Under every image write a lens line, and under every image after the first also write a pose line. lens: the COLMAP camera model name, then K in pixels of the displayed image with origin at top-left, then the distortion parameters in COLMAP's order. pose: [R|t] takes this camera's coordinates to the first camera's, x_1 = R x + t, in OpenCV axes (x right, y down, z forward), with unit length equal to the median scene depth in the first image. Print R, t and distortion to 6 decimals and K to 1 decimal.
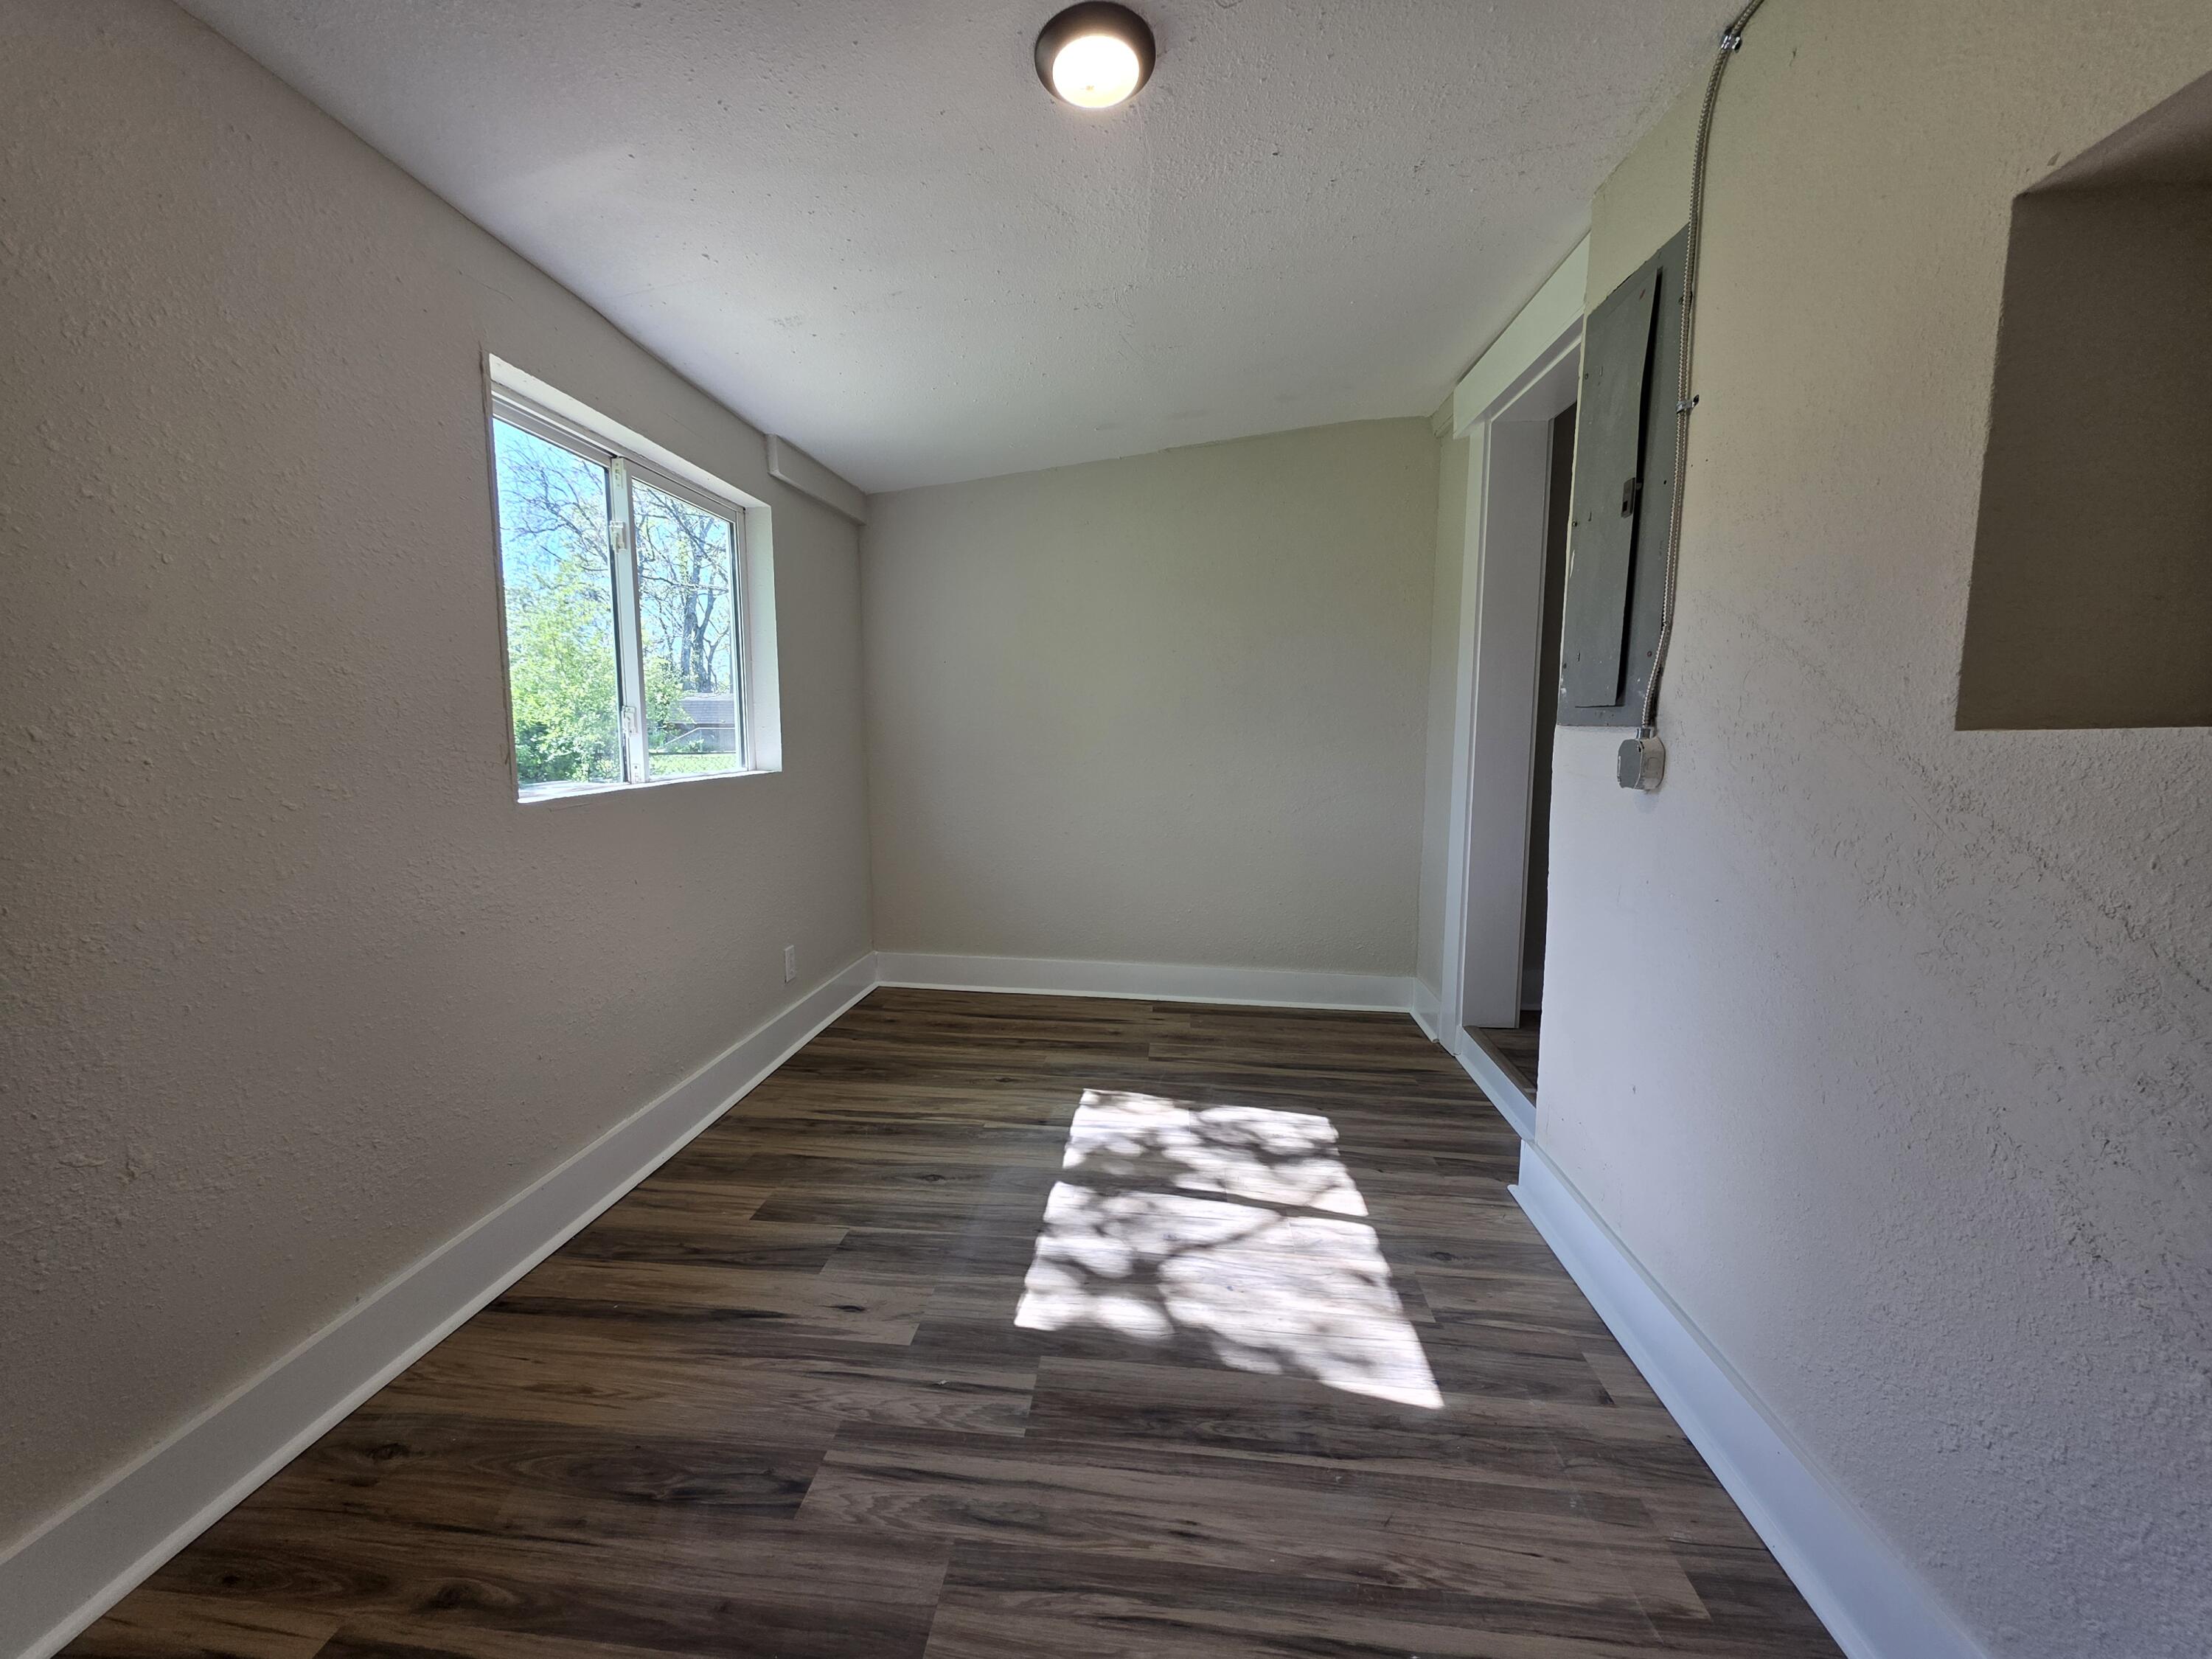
lens RADIAL K [[881.4, 0, 1106.0], [0, 881.4, 829.5], [0, 0, 1]] dist [0.005984, 0.000864]
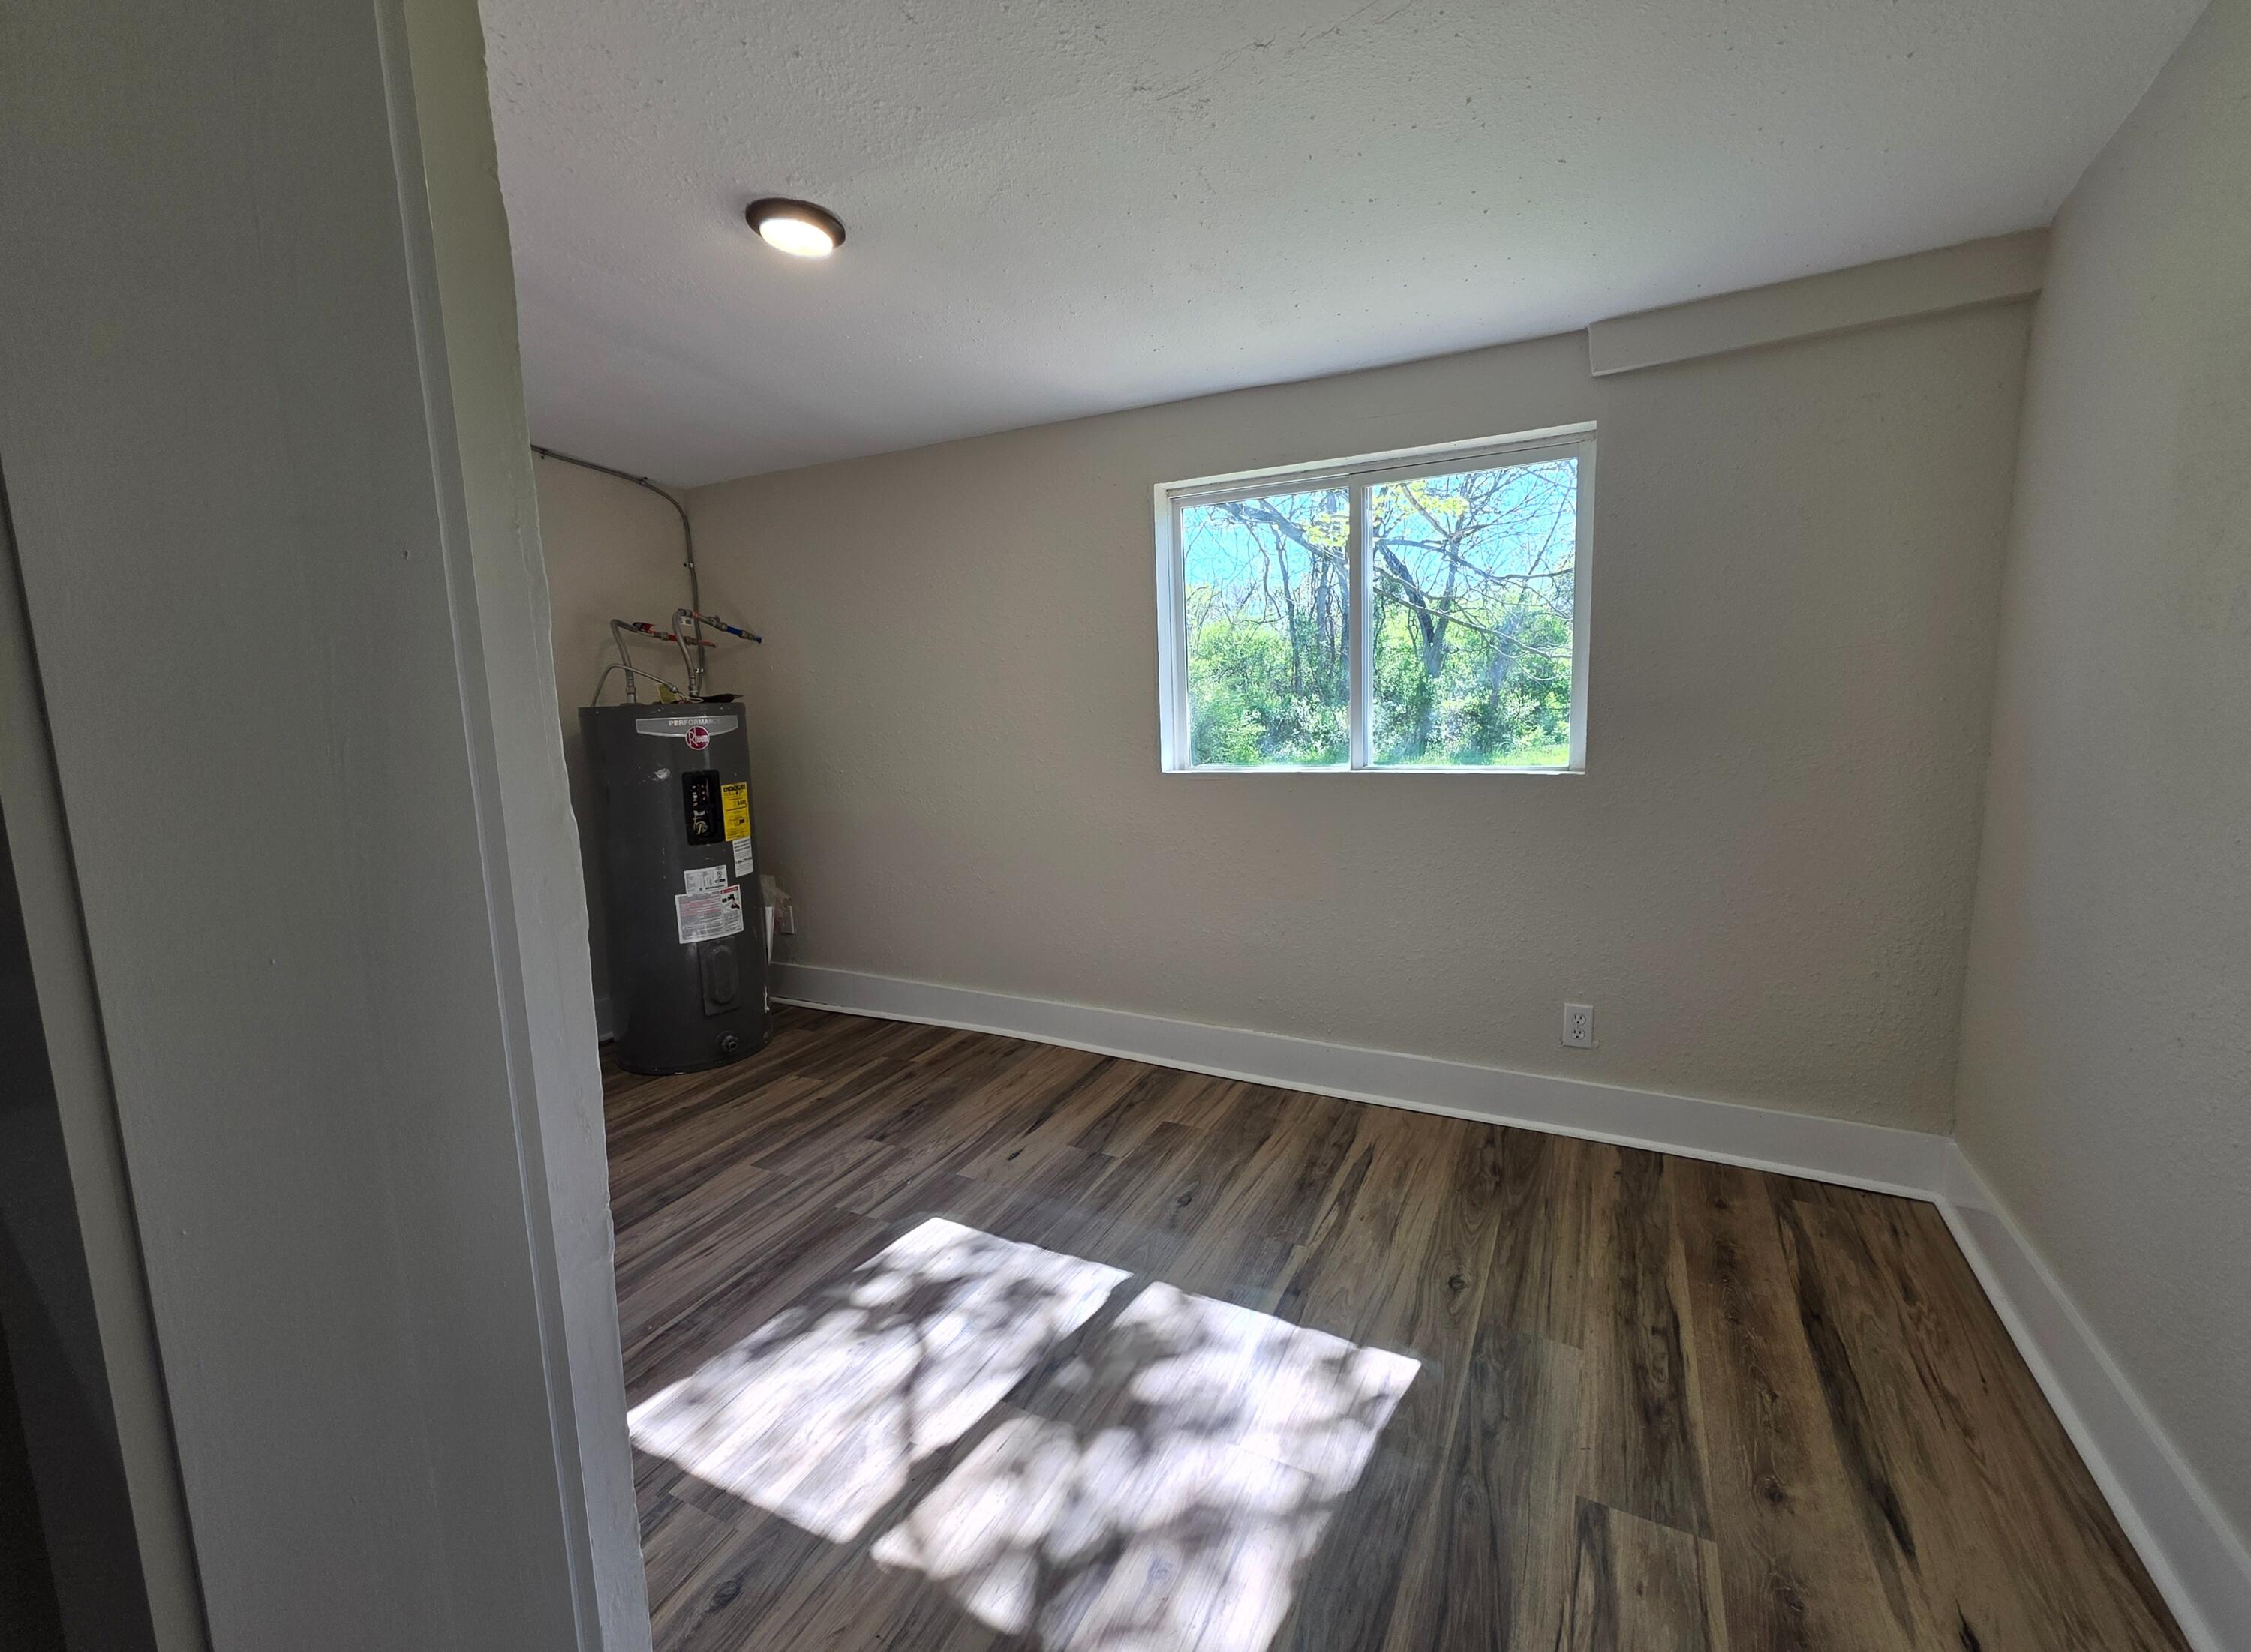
lens RADIAL K [[954.4, 0, 1112.1], [0, 954.4, 821.7], [0, 0, 1]] dist [0.001084, -0.000296]
pose [[-0.391301, 0.132921, -0.910613, 0.847459], [-0.074972, 0.981620, 0.175502, -0.217698], [0.917204, 0.136945, -0.374144, 1.470608]]
